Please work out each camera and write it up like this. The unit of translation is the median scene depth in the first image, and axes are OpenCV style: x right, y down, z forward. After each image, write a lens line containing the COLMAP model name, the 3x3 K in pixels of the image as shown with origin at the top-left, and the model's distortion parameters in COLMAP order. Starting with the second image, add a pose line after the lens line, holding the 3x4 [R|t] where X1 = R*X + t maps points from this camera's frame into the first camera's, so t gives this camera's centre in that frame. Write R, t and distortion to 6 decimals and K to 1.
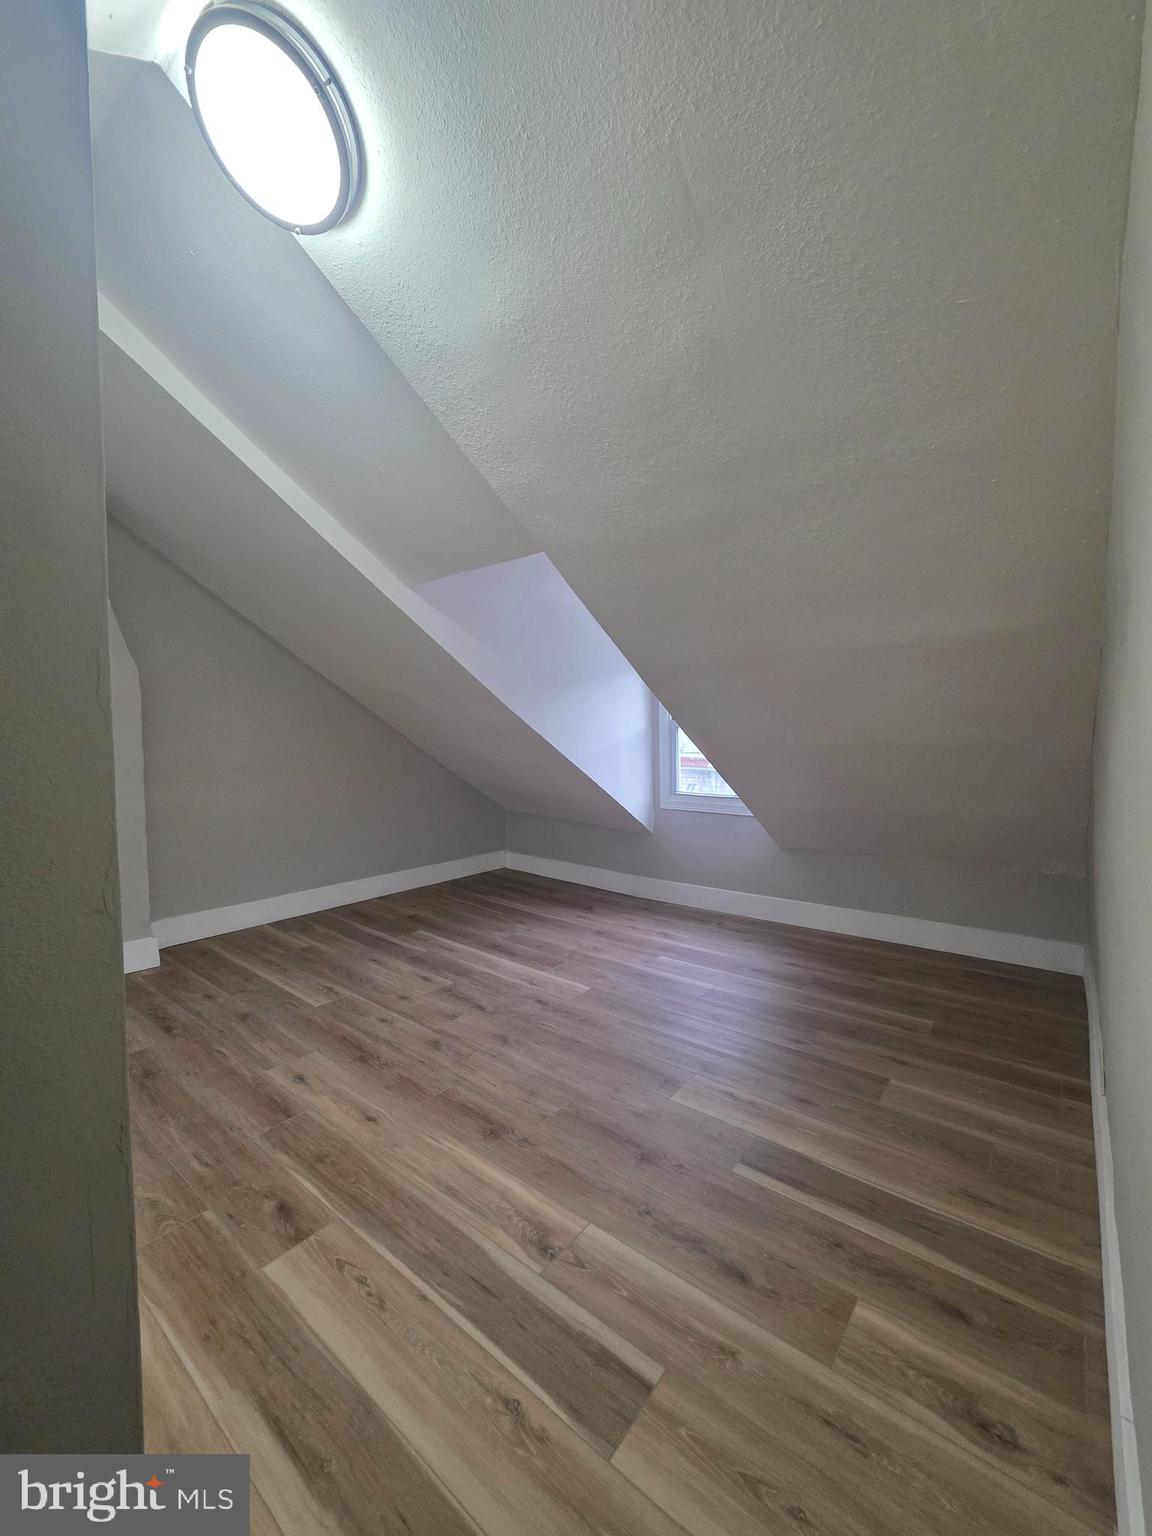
lens RADIAL K [[618.7, 0, 581.0], [0, 618.7, 767.7], [0, 0, 1]] dist [0.002057, 0.000163]
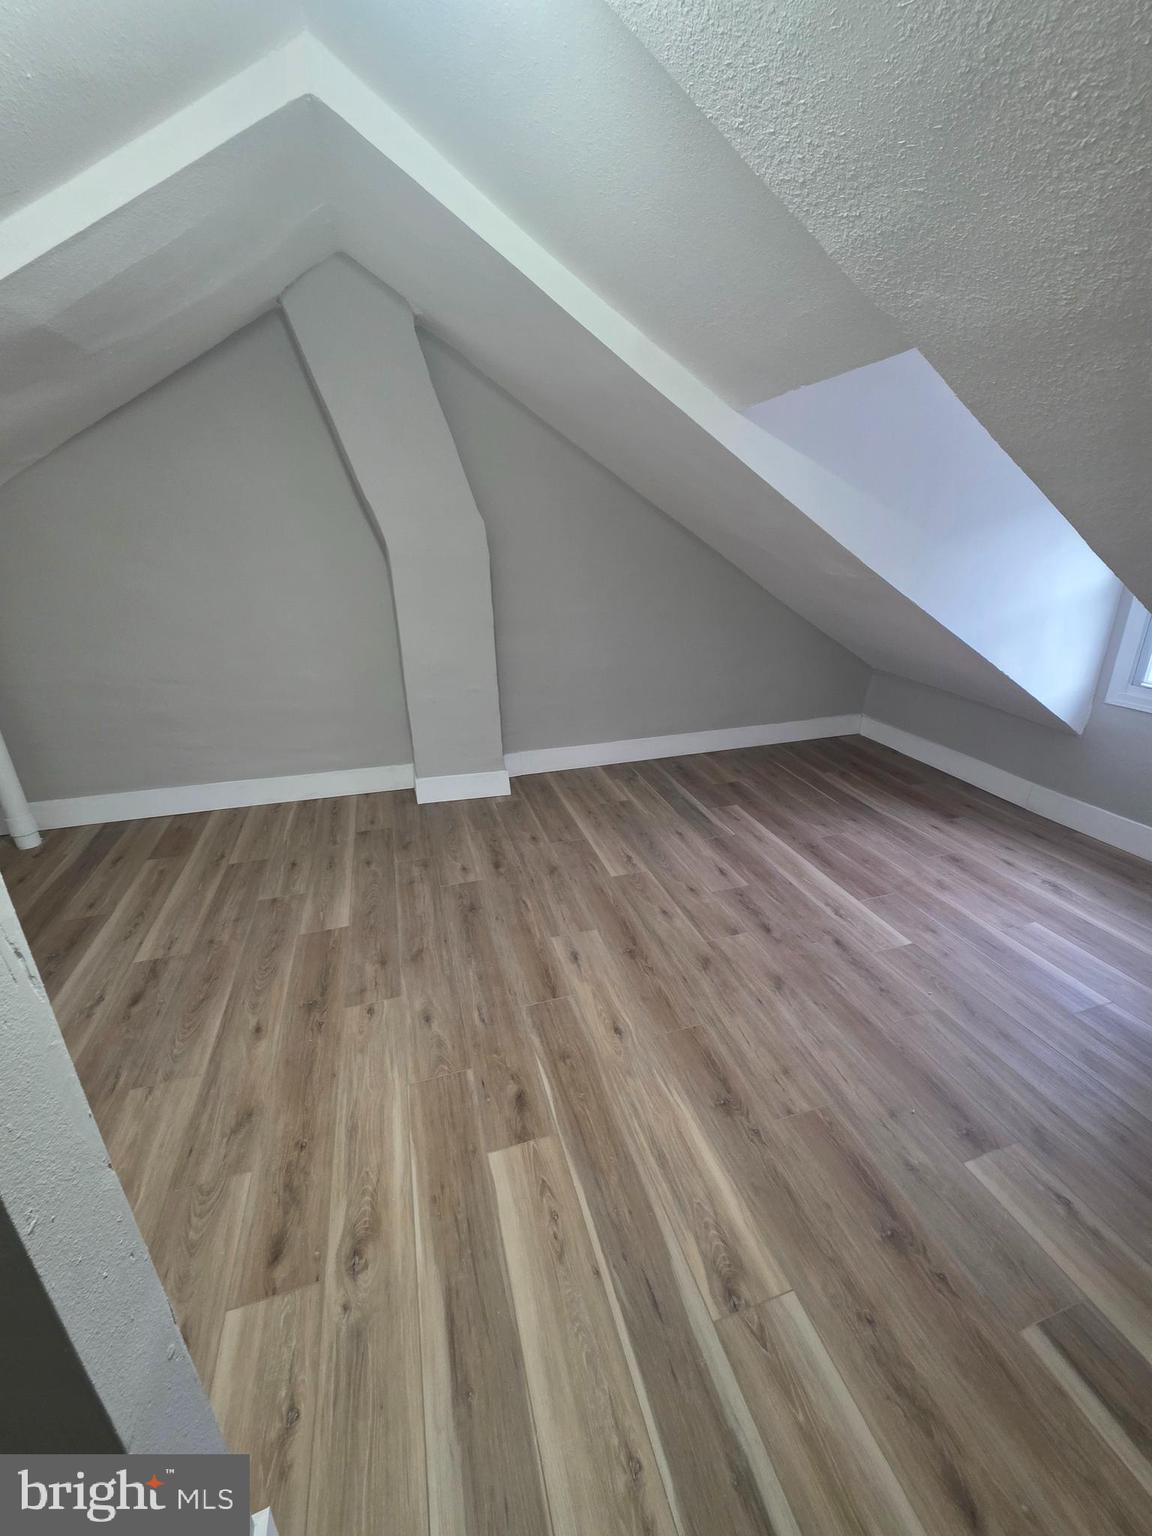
lens RADIAL K [[618.7, 0, 581.0], [0, 618.7, 767.7], [0, 0, 1]] dist [0.002057, 0.000163]
pose [[0.823557, 0.195480, -0.532486, 0.054642], [-0.017722, 0.947151, 0.320298, -0.133094], [0.566956, -0.254347, 0.783498, 0.216174]]
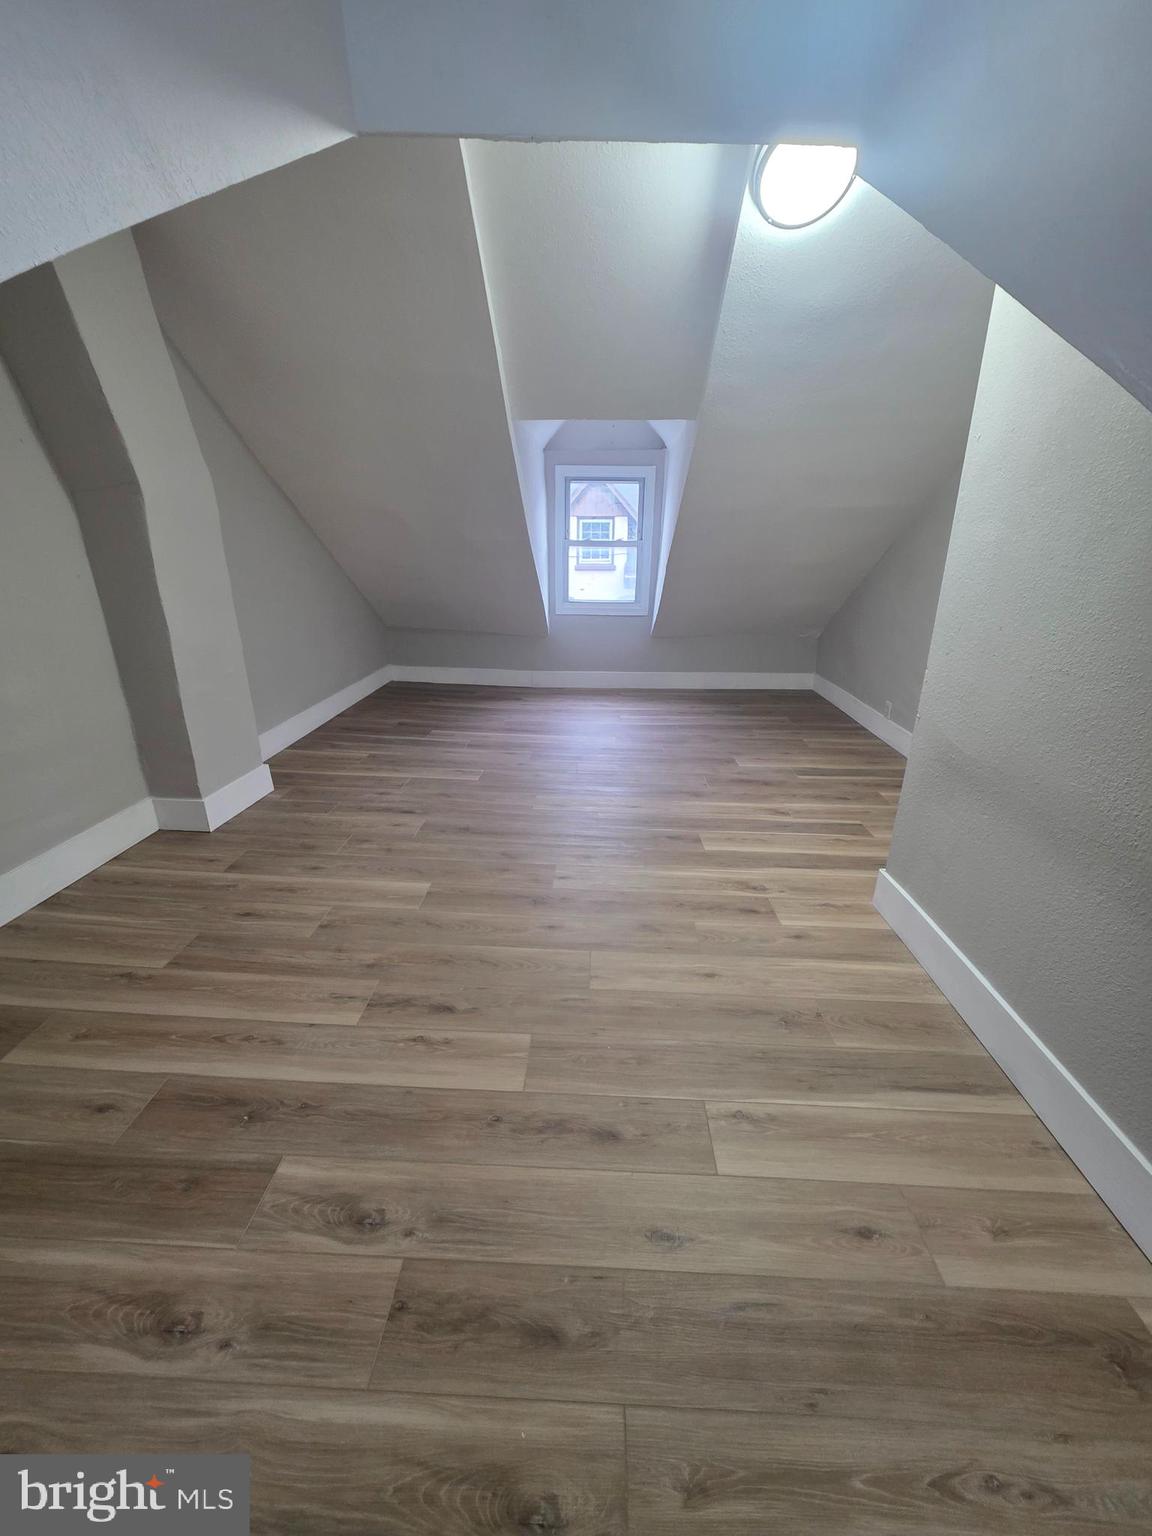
lens RADIAL K [[618.7, 0, 581.0], [0, 618.7, 767.7], [0, 0, 1]] dist [0.002057, 0.000163]
pose [[0.802687, -0.192235, 0.564569, -1.065962], [0.018552, 0.954219, 0.298532, -0.019980], [-0.596111, -0.229154, 0.769506, -0.122931]]
